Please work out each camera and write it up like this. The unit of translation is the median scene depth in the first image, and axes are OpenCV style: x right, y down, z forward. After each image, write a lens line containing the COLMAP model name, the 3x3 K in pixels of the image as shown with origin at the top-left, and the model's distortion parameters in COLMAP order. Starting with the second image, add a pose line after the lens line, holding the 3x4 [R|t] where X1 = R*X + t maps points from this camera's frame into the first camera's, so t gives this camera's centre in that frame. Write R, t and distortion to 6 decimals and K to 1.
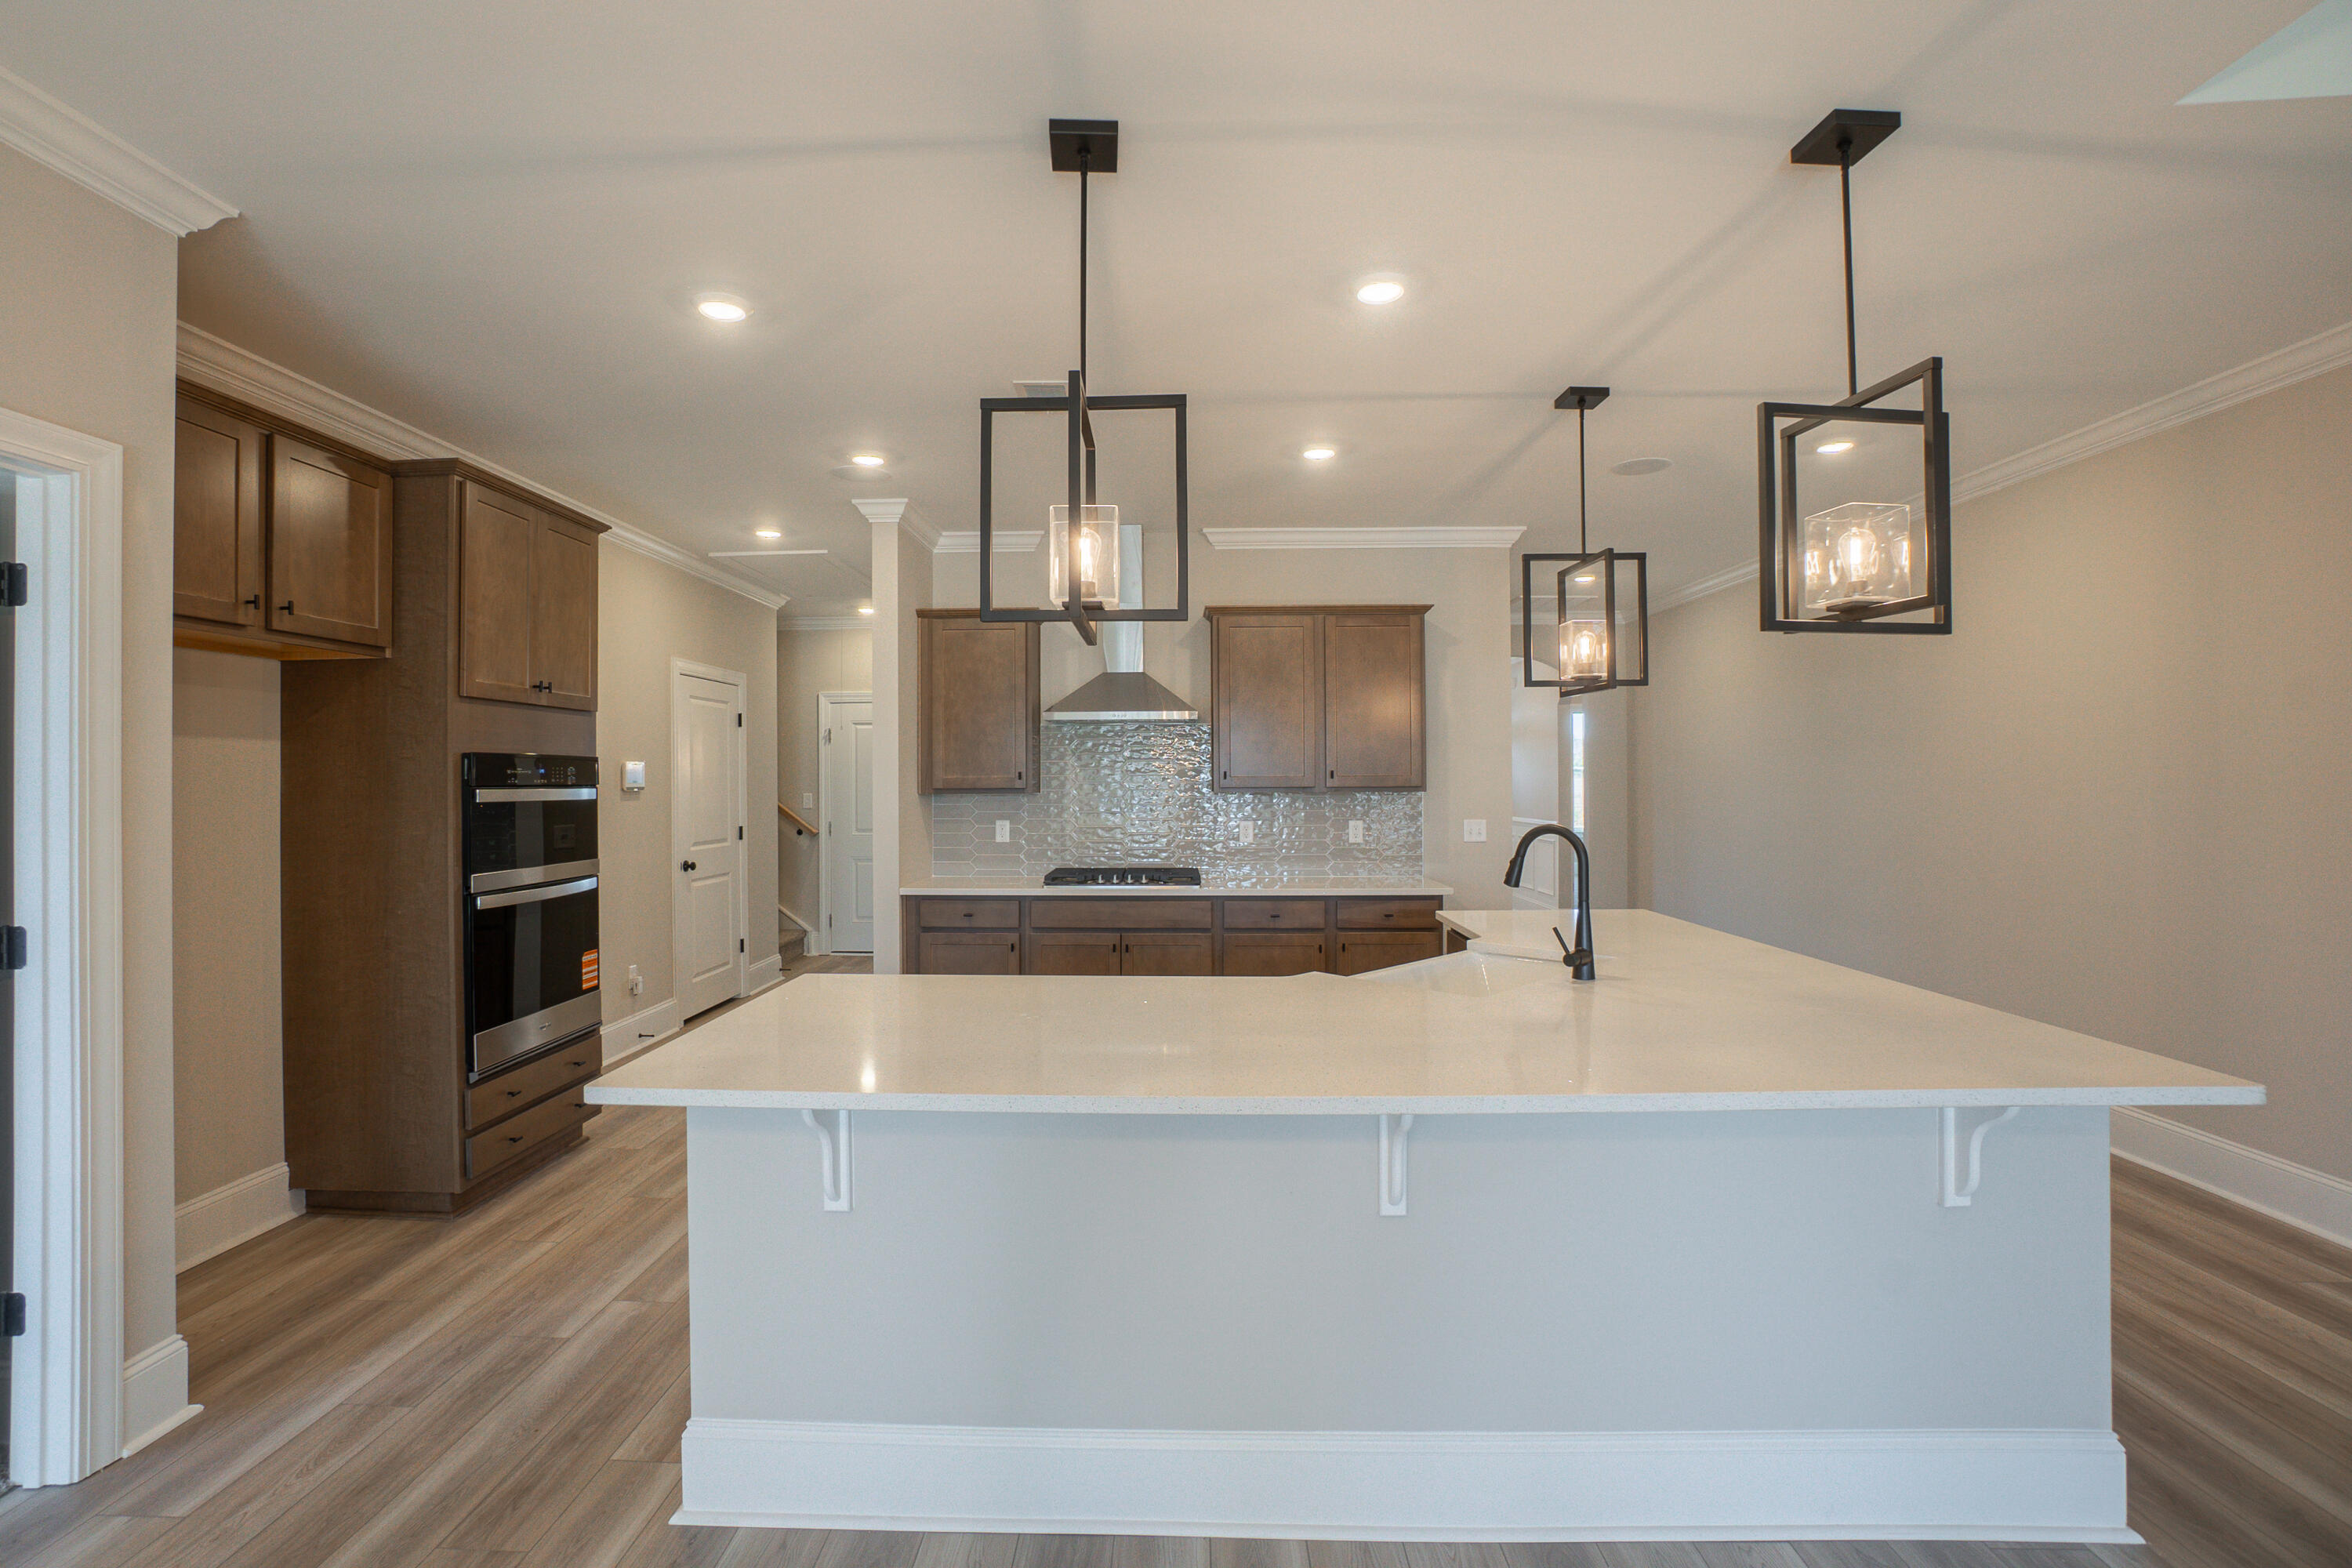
lens RADIAL K [[1061.7, 0, 1160.5], [0, 1061.7, 767.9], [0, 0, 1]] dist [-0.026999, 0.002597]
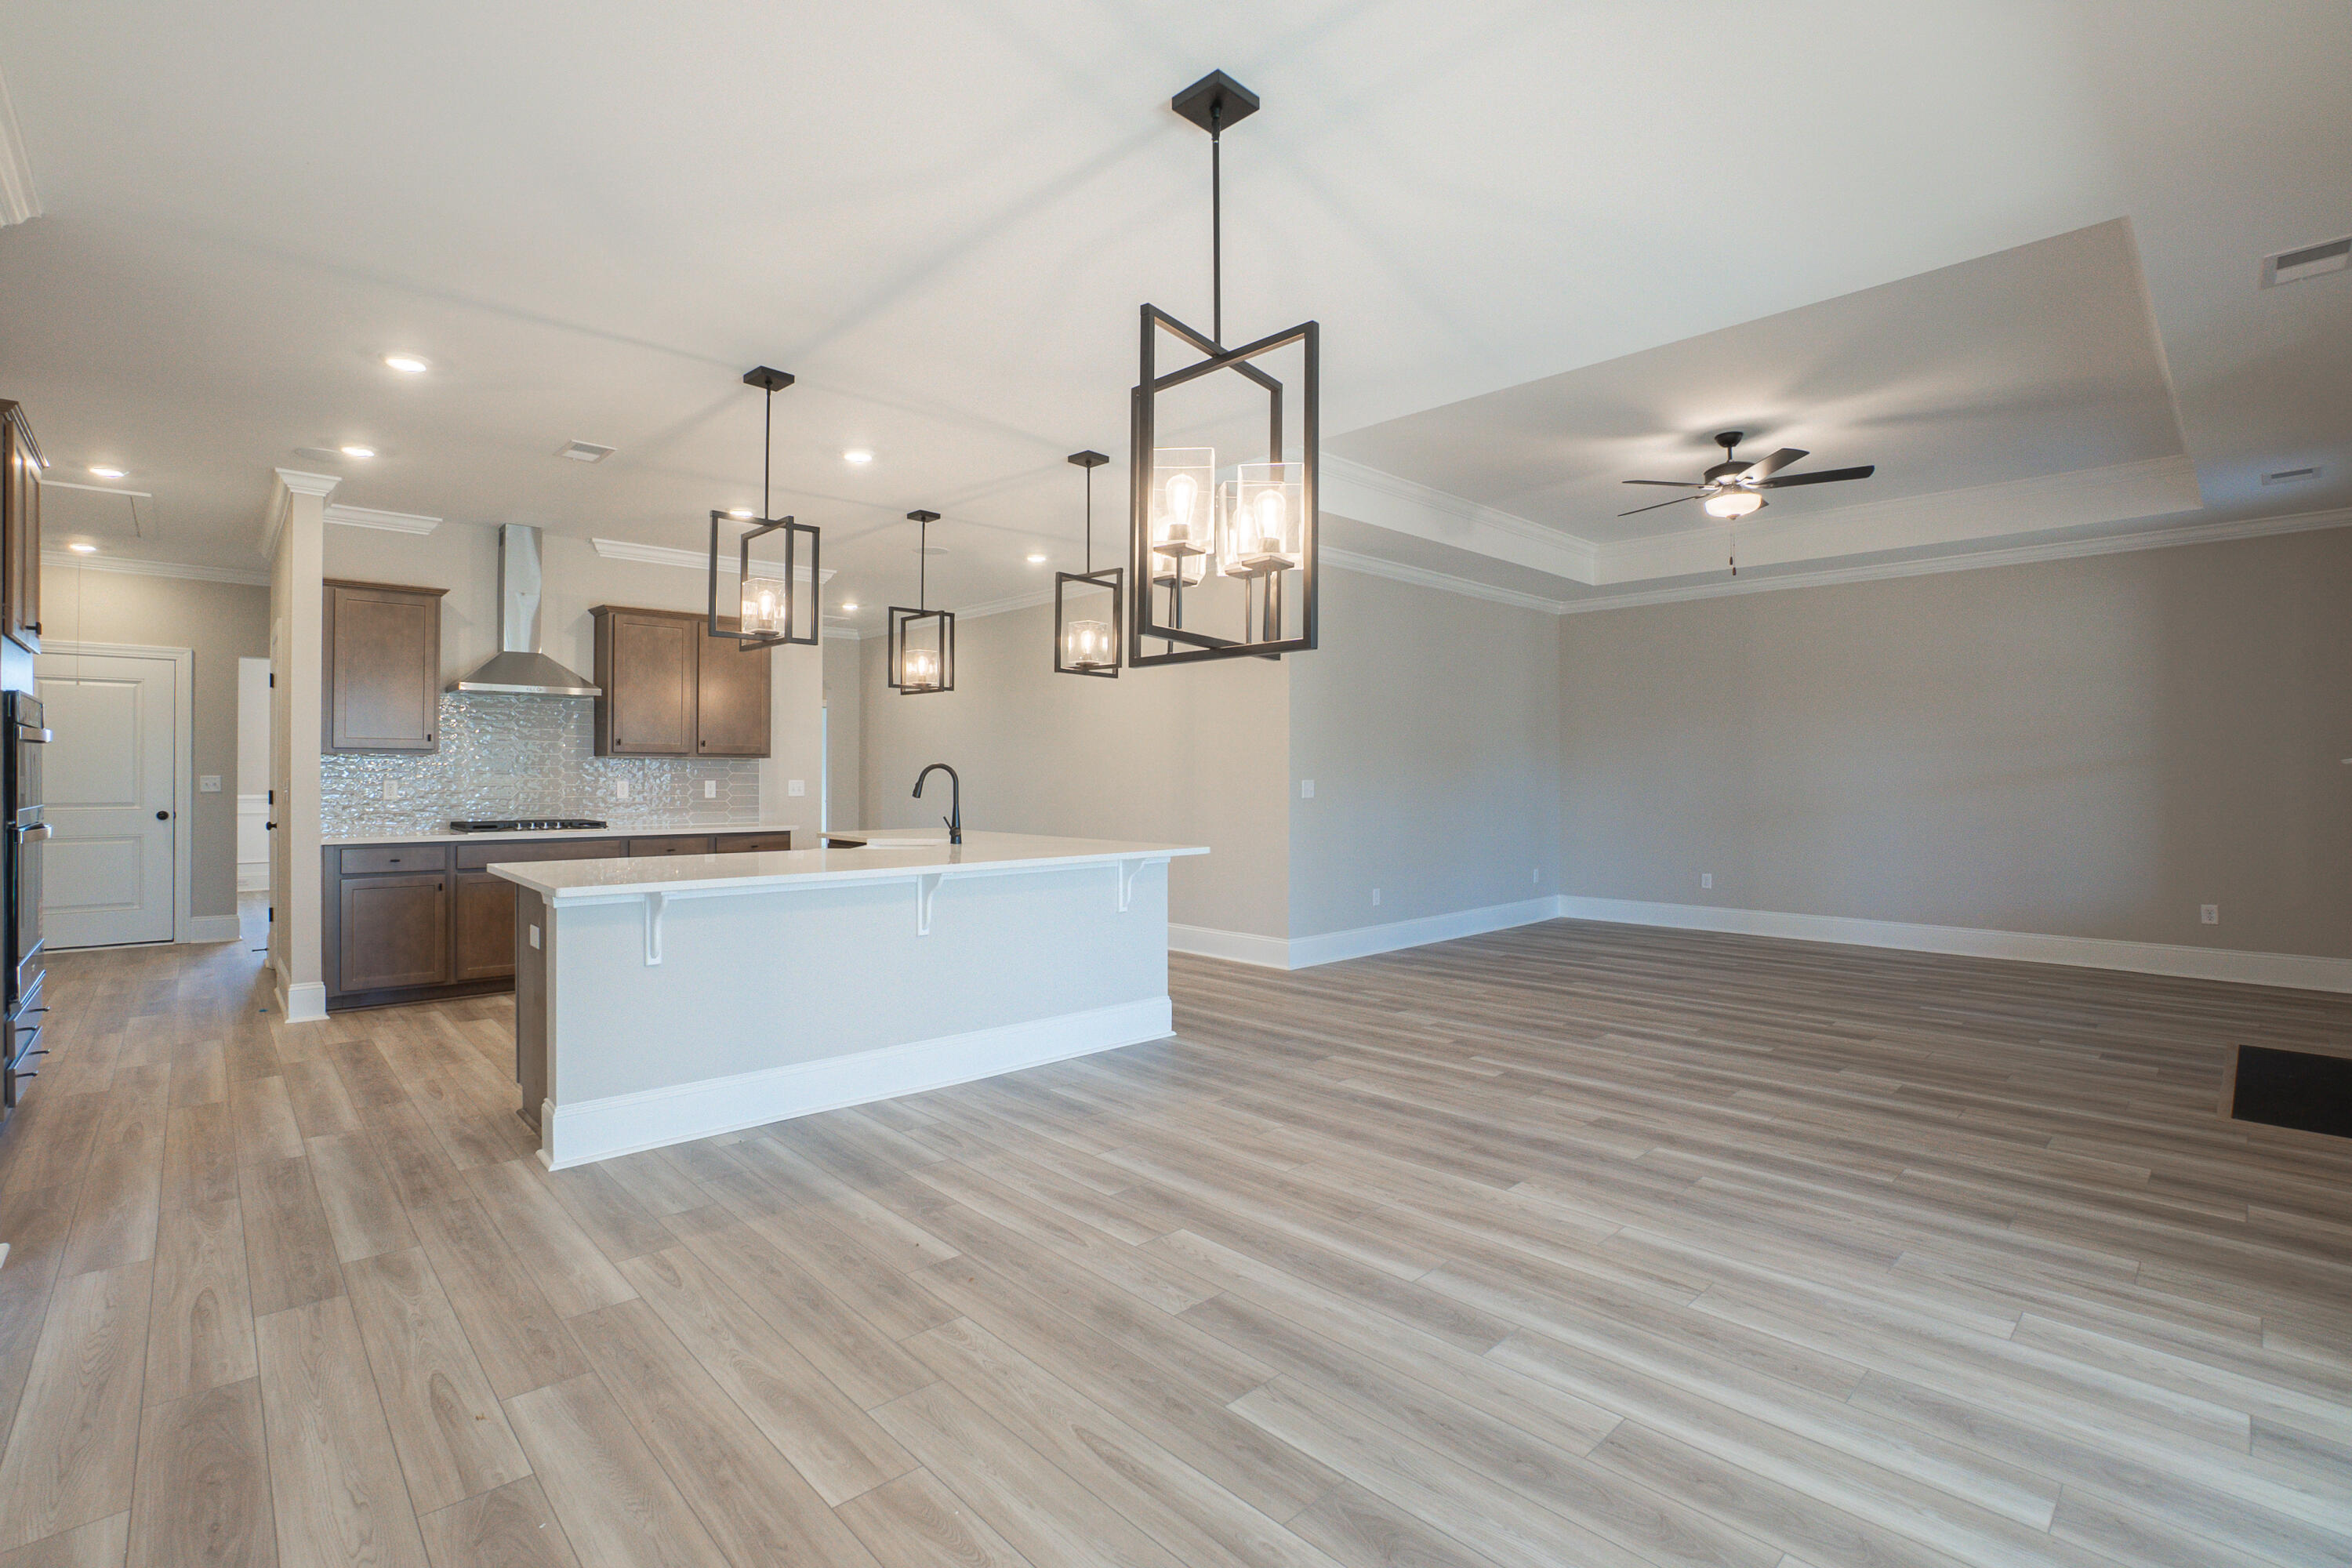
lens RADIAL K [[1061.7, 0, 1172.1], [0, 1061.7, 779.3], [0, 0, 1]] dist [-0.026999, 0.002597]
pose [[0.696584, -0.001019, 0.717475, -0.694123], [-0.009609, 0.999896, 0.010749, 0.058035], [-0.717411, -0.014382, 0.696502, -0.604778]]
